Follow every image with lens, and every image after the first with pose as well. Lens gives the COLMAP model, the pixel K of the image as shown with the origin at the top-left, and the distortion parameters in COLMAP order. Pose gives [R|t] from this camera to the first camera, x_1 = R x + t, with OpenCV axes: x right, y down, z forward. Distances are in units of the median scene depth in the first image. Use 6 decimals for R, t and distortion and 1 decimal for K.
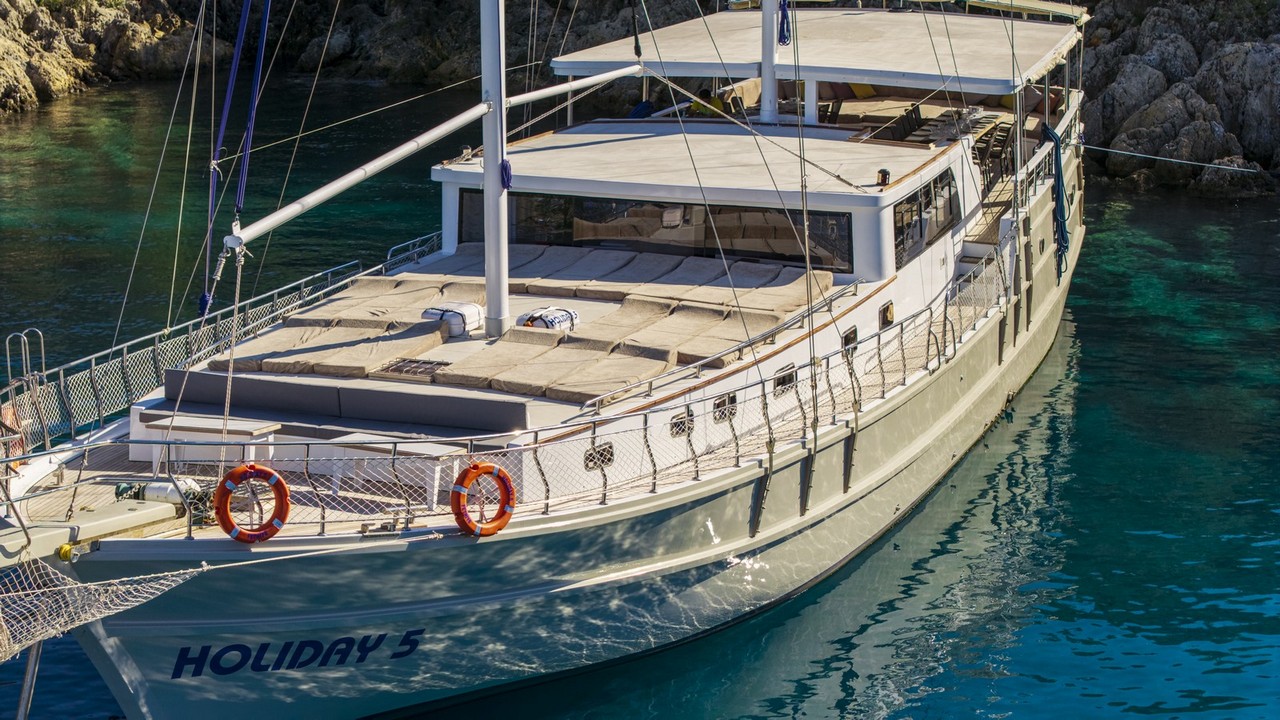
lens RADIAL K [[2543.4, 0, 640.0], [0, 2543.4, 360.0], [0, 0, 1]] dist [-0.235794, 0.418545]
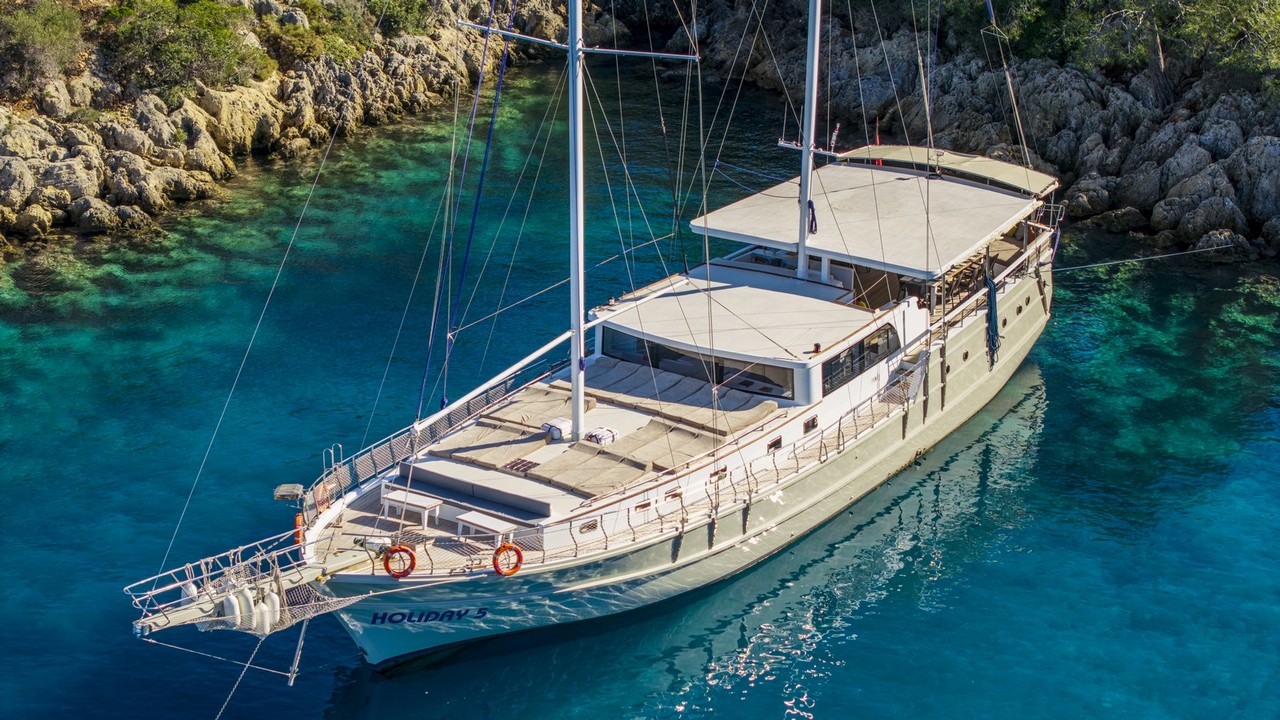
lens RADIAL K [[2421.1, 0, 640.0], [0, 2421.1, 360.0], [0, 0, 1]] dist [-0.021356, -3.304466]
pose [[0.975524, 0.081476, -0.204242, 0.377758], [-0.057443, 0.990994, 0.120960, -0.306918], [0.212258, -0.106267, 0.971419, -0.833411]]
